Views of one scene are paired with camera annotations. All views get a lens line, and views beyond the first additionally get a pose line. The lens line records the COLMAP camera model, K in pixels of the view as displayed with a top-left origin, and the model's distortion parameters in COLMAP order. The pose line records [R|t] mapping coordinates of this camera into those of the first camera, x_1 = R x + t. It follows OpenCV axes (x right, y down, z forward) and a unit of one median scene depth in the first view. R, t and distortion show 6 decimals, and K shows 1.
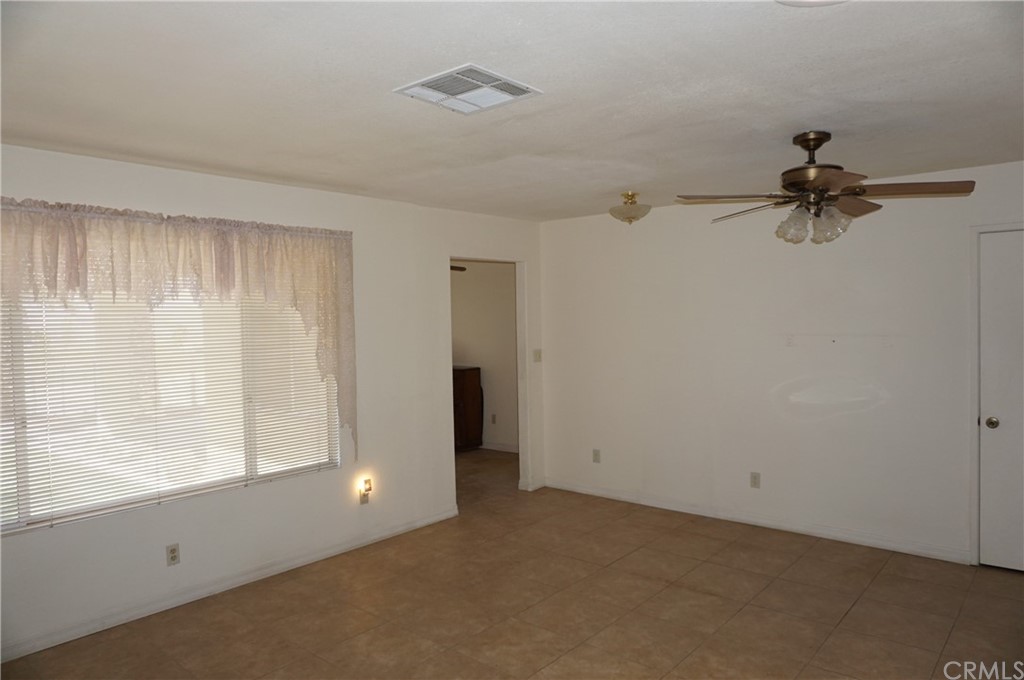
lens RADIAL K [[687.6, 0, 513.3], [0, 687.6, 337.9], [0, 0, 1]] dist [-0.052251, 0.031521]
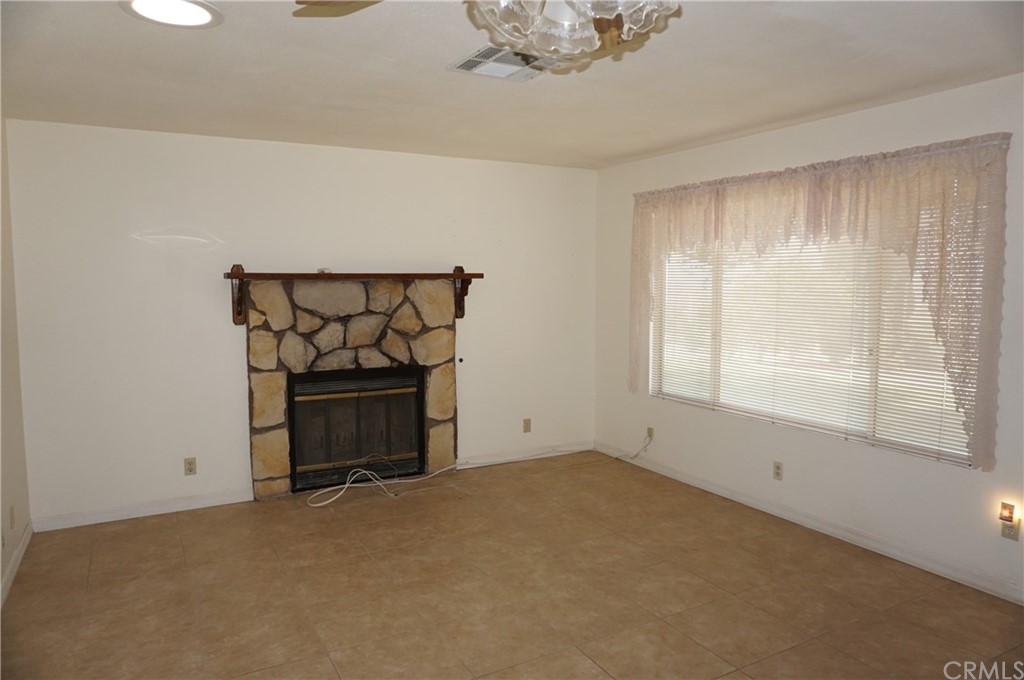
lens RADIAL K [[687.6, 0, 508.2], [0, 687.6, 340.9], [0, 0, 1]] dist [-0.052251, 0.031521]
pose [[-0.364663, 0.105558, -0.925137, 0.700813], [-0.016869, 0.992641, 0.119909, -0.028223], [0.930987, 0.059333, -0.360199, 0.970147]]
